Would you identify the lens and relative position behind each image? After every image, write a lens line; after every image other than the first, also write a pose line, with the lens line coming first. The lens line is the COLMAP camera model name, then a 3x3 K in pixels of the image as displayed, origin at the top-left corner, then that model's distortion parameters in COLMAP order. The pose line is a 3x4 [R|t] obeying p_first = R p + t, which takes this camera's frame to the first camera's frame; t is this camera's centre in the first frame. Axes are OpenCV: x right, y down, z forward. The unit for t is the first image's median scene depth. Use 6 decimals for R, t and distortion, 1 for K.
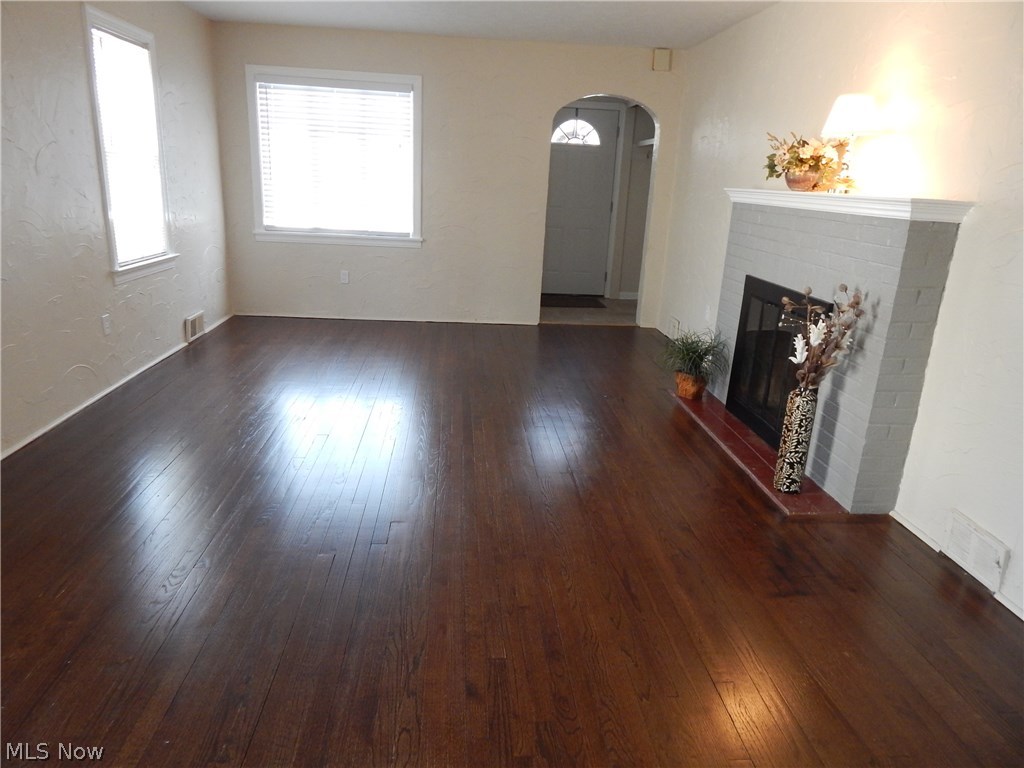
lens RADIAL K [[666.1, 0, 512.0], [0, 666.1, 384.0], [0, 0, 1]] dist [-0.005216, -0.010586]
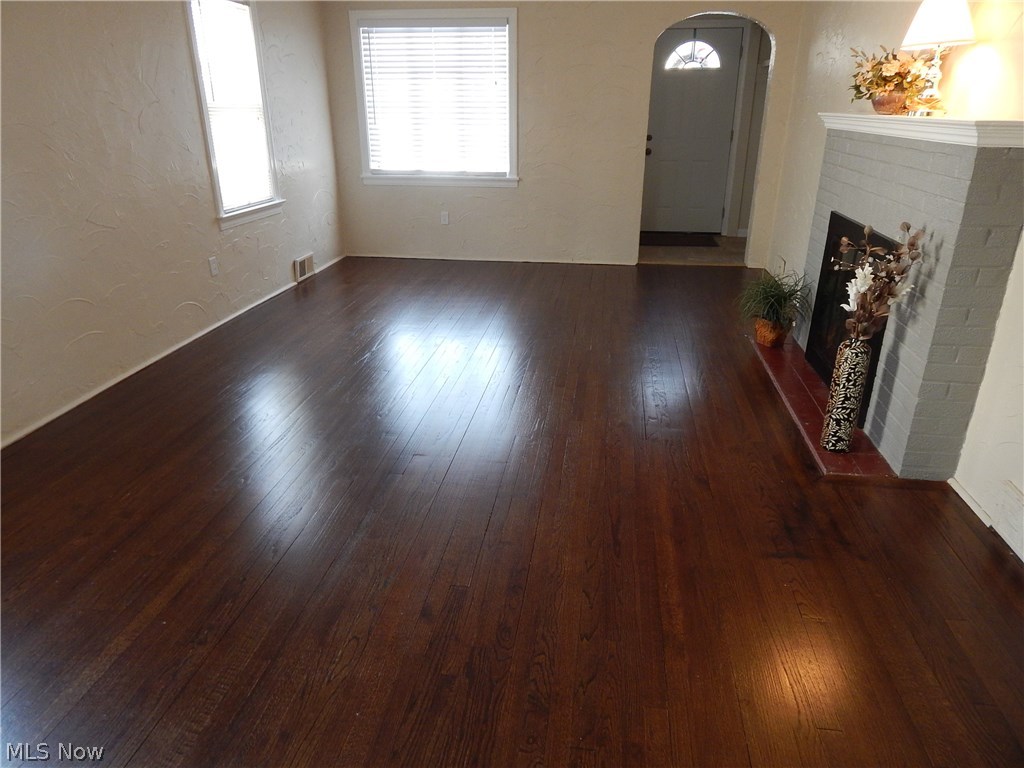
lens RADIAL K [[666.1, 0, 512.0], [0, 666.1, 384.0], [0, 0, 1]] dist [-0.005216, -0.010586]
pose [[0.974131, 0.039689, -0.222473, 0.140782], [-0.019072, 0.995383, 0.094066, -0.006724], [0.225180, -0.087389, 0.970390, 0.004100]]
